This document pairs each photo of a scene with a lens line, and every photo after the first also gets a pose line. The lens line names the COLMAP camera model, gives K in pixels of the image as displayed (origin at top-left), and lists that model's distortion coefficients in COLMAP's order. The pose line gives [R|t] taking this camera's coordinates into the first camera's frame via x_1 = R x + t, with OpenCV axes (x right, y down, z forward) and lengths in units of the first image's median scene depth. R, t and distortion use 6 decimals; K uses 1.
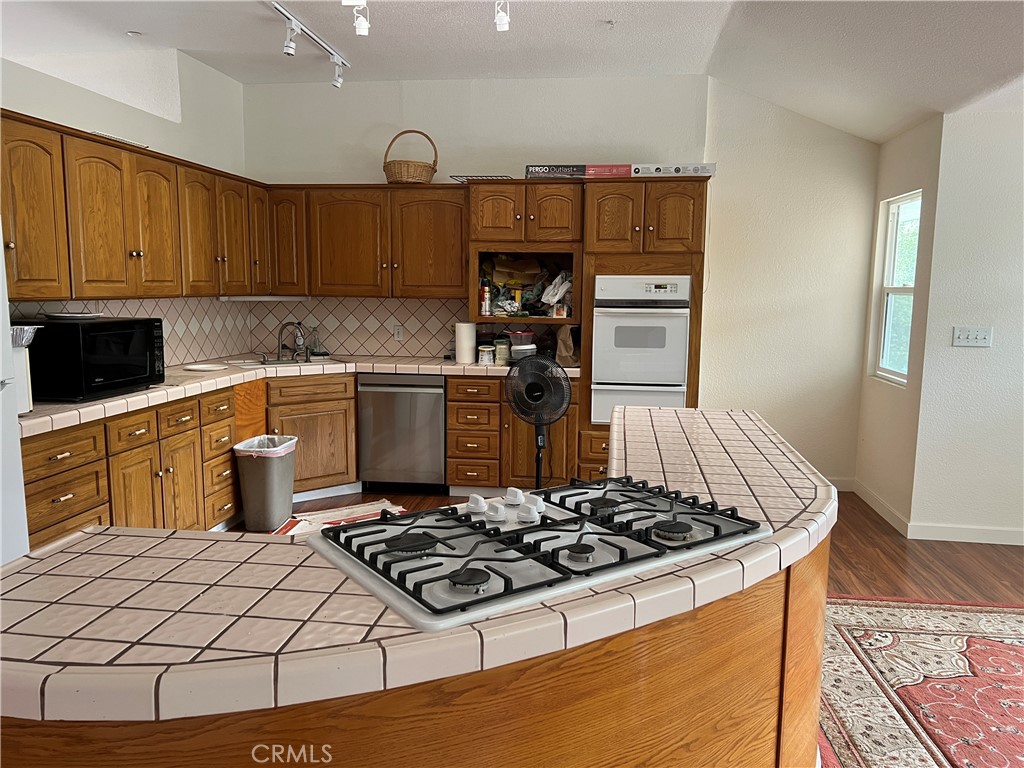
lens RADIAL K [[774.0, 0, 514.5], [0, 774.0, 387.7], [0, 0, 1]] dist [0.028135, -0.018616]
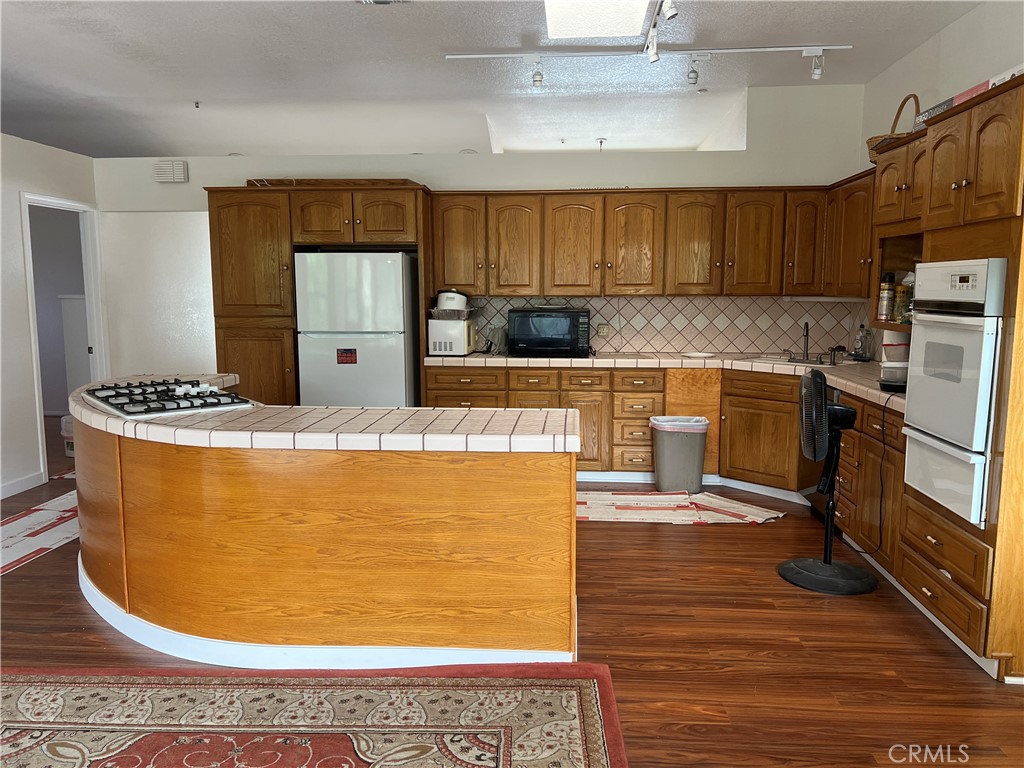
lens RADIAL K [[774.0, 0, 512.4], [0, 774.0, 383.4], [0, 0, 1]] dist [0.028135, -0.018616]
pose [[0.033614, 0.111646, -0.993179, 0.815028], [-0.128003, 0.986038, 0.106511, -0.075045], [0.991204, 0.123550, 0.047436, 0.675452]]
